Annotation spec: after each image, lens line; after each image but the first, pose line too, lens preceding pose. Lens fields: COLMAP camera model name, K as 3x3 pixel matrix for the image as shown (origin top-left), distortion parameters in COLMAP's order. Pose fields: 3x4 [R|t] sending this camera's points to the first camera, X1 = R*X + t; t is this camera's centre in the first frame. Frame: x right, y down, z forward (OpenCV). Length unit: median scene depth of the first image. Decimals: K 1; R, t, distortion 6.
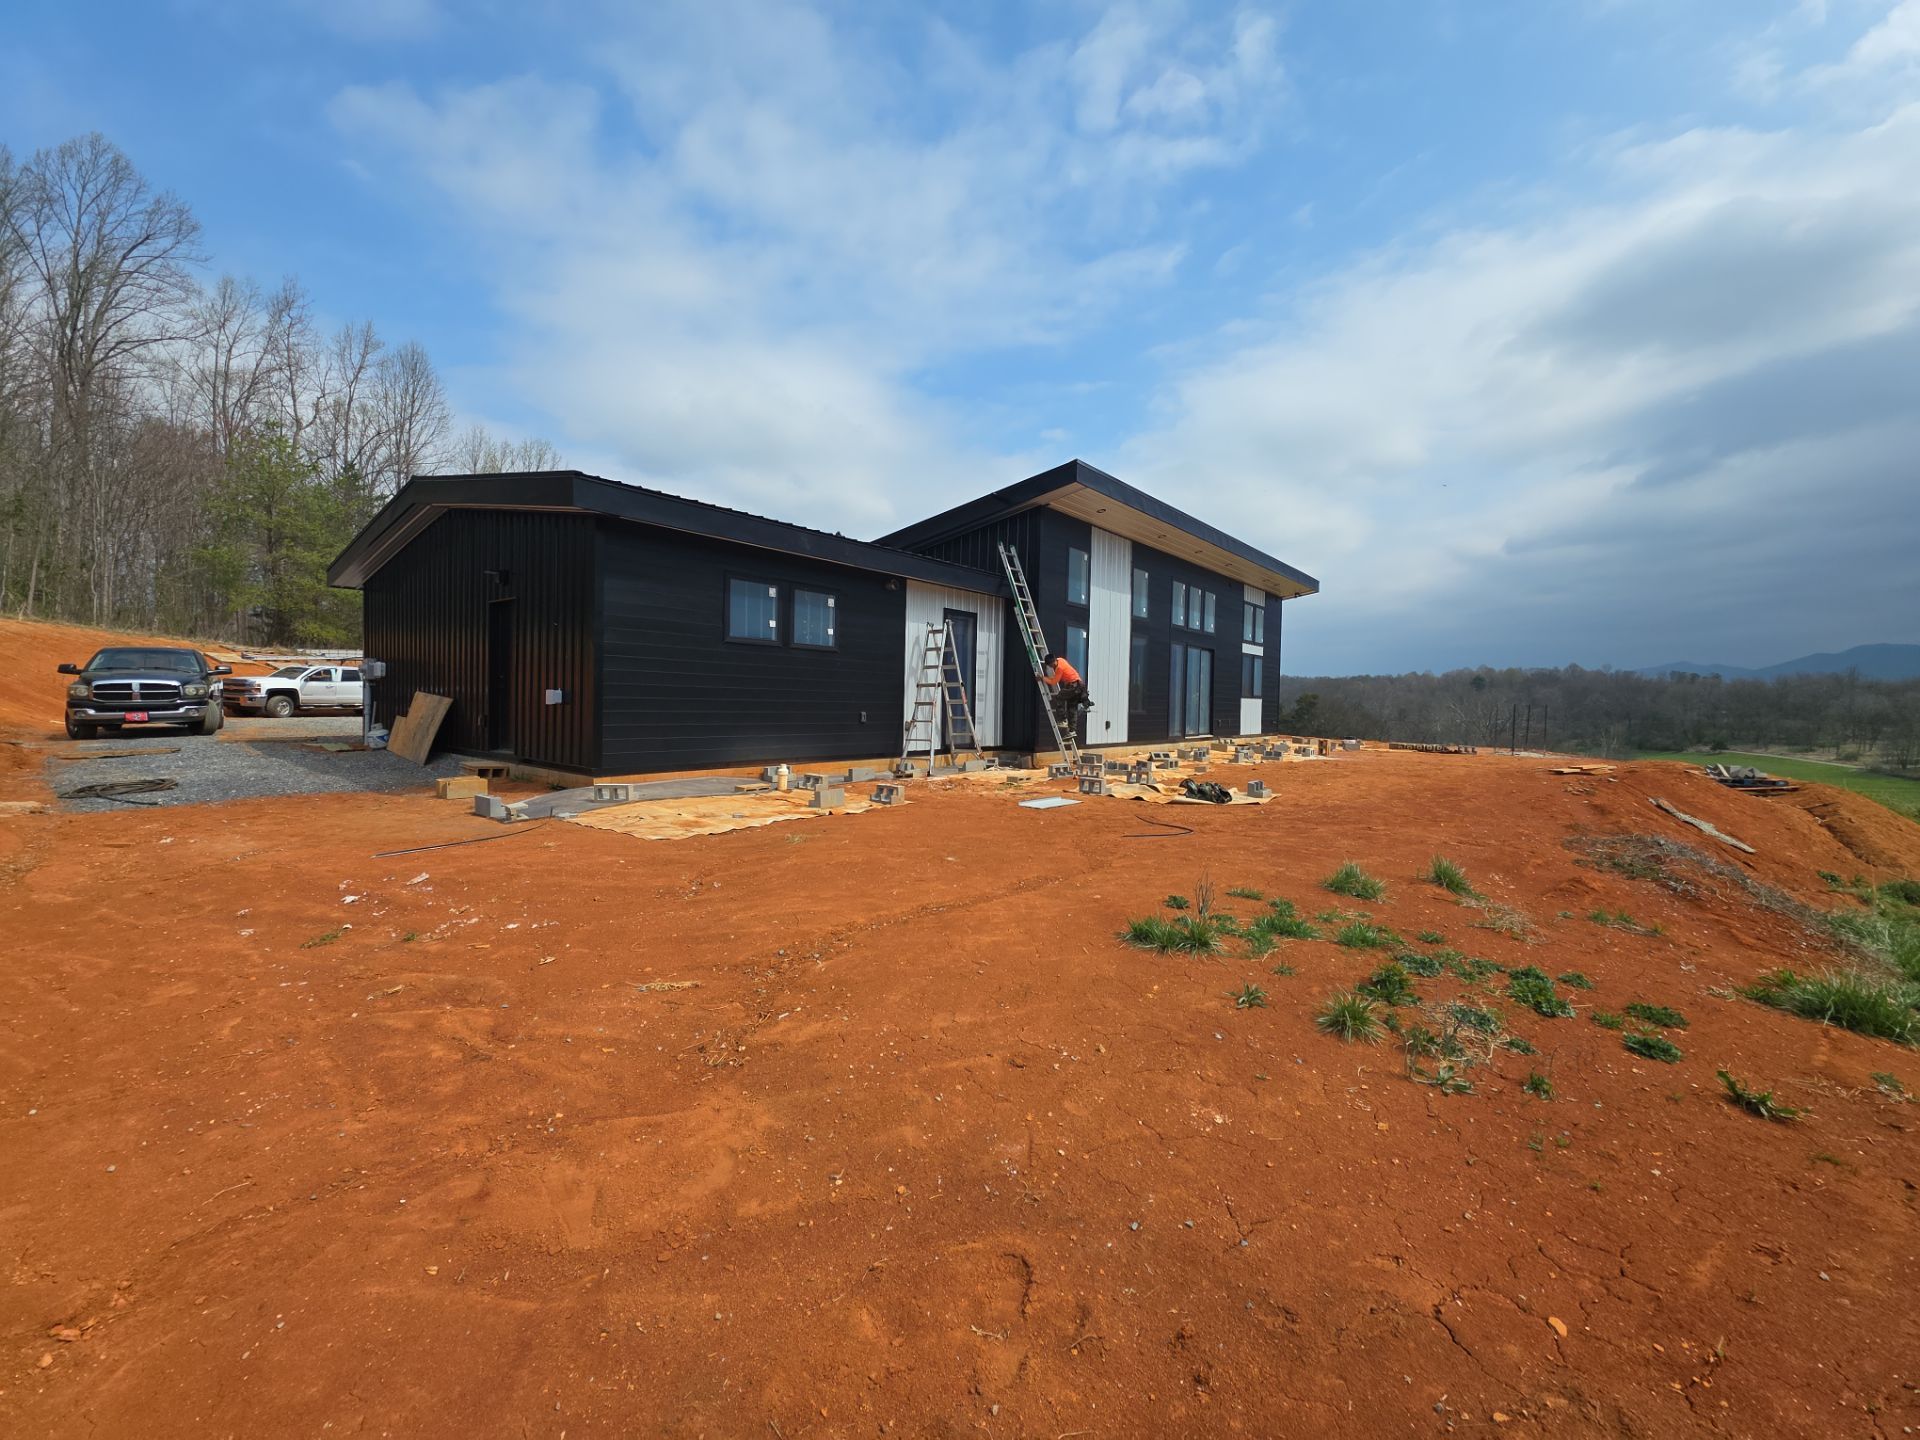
lens RADIAL K [[754.1, 0, 960.0], [0, 754.1, 720.0], [0, 0, 1]] dist [0.010054, -0.008366]
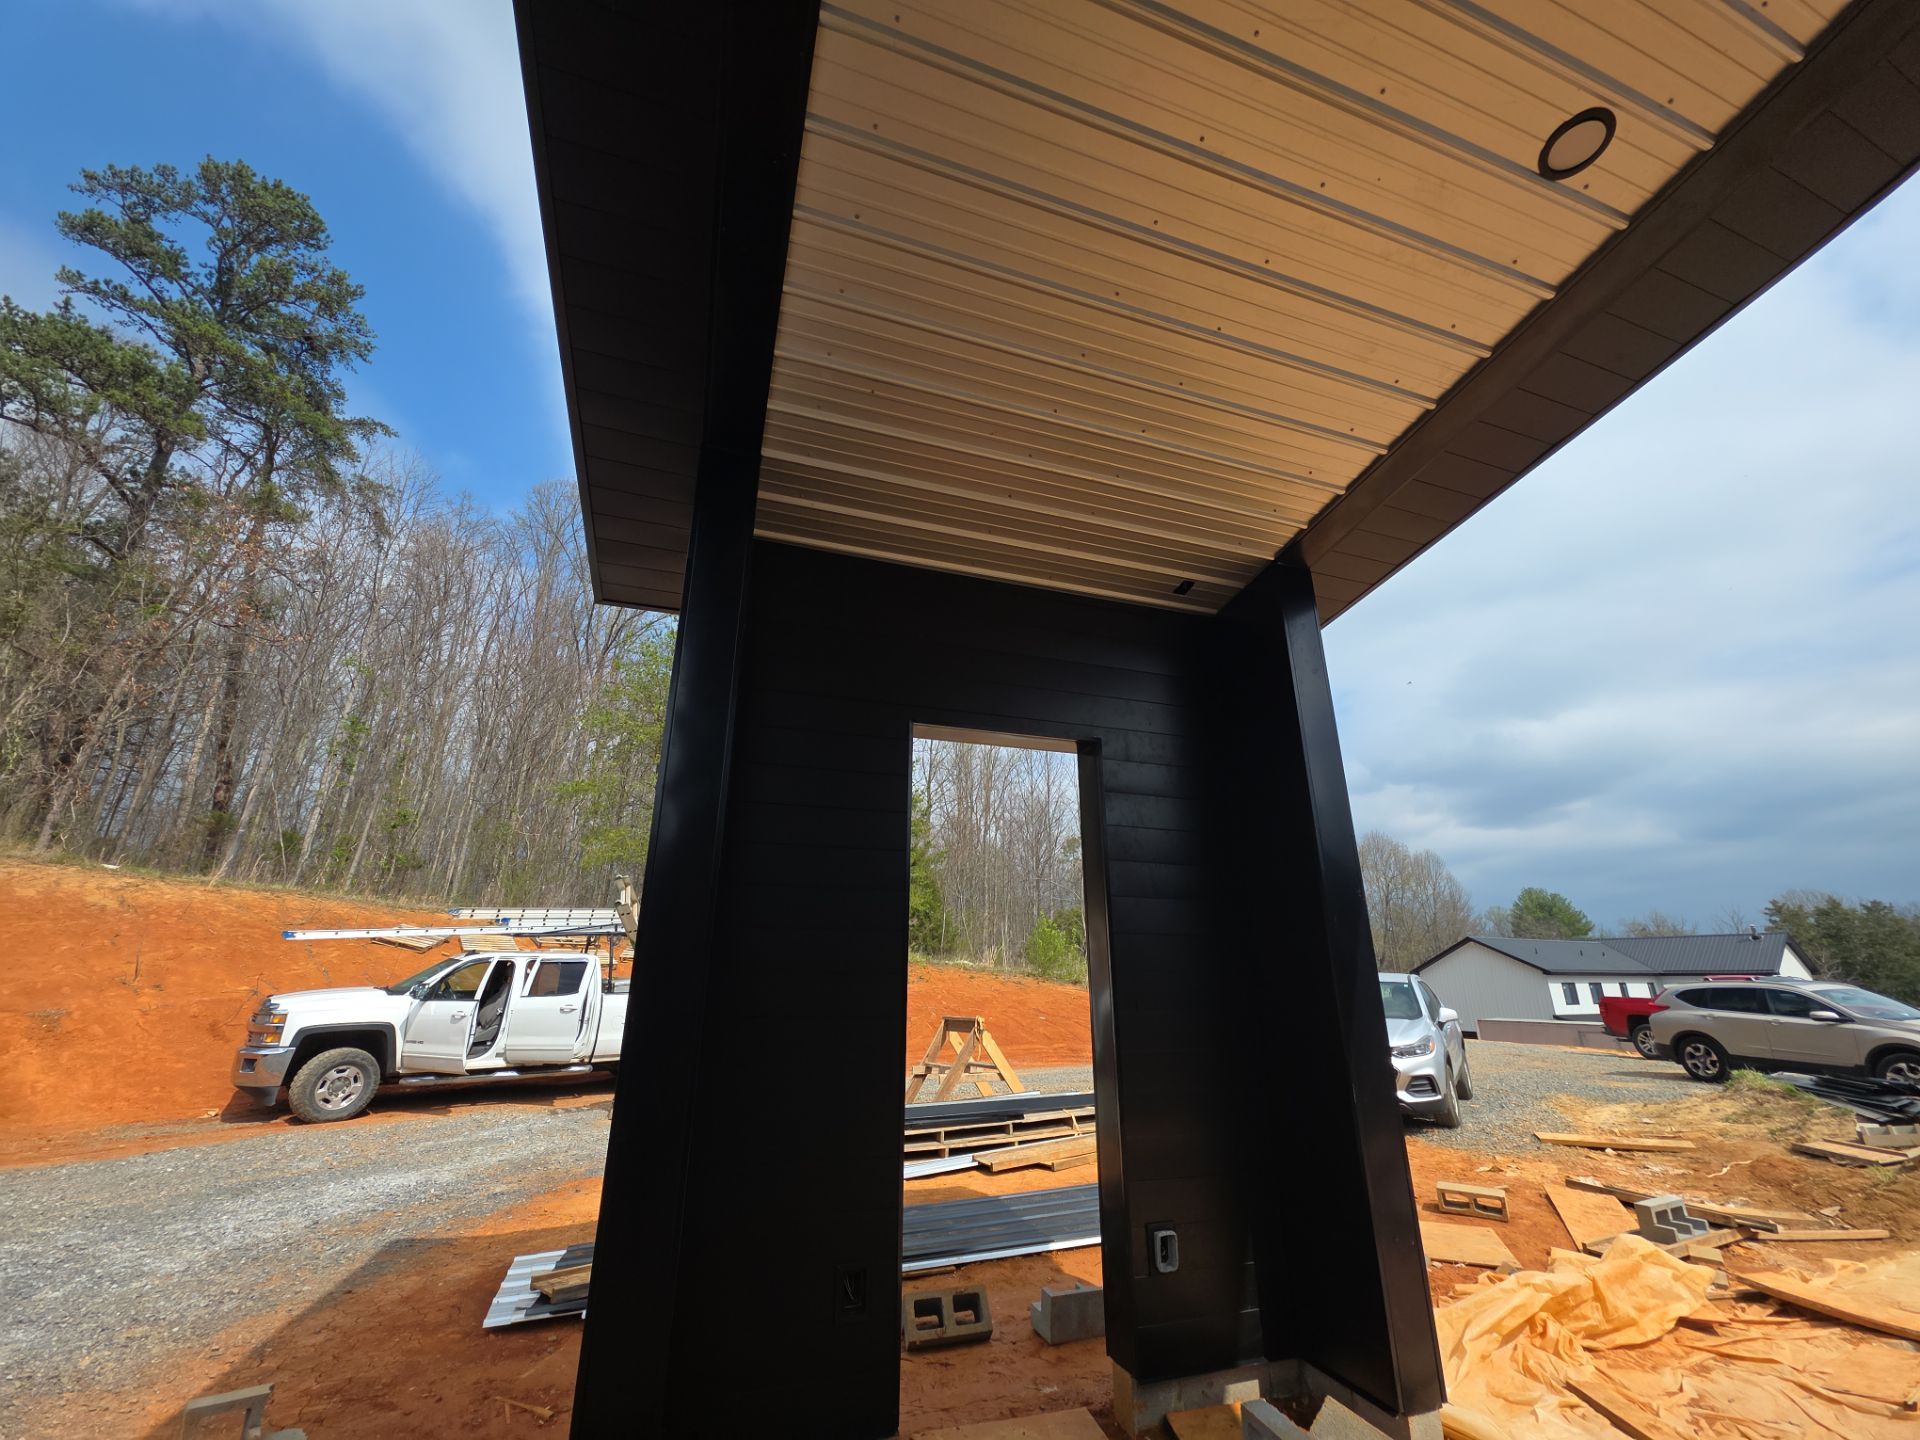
lens RADIAL K [[754.1, 0, 960.0], [0, 754.1, 720.0], [0, 0, 1]] dist [0.010054, -0.008366]
pose [[0.848369, -0.186024, -0.495646, -0.457845], [0.001205, 0.936908, -0.349575, -0.050143], [0.529404, 0.295971, 0.795068, 0.816533]]
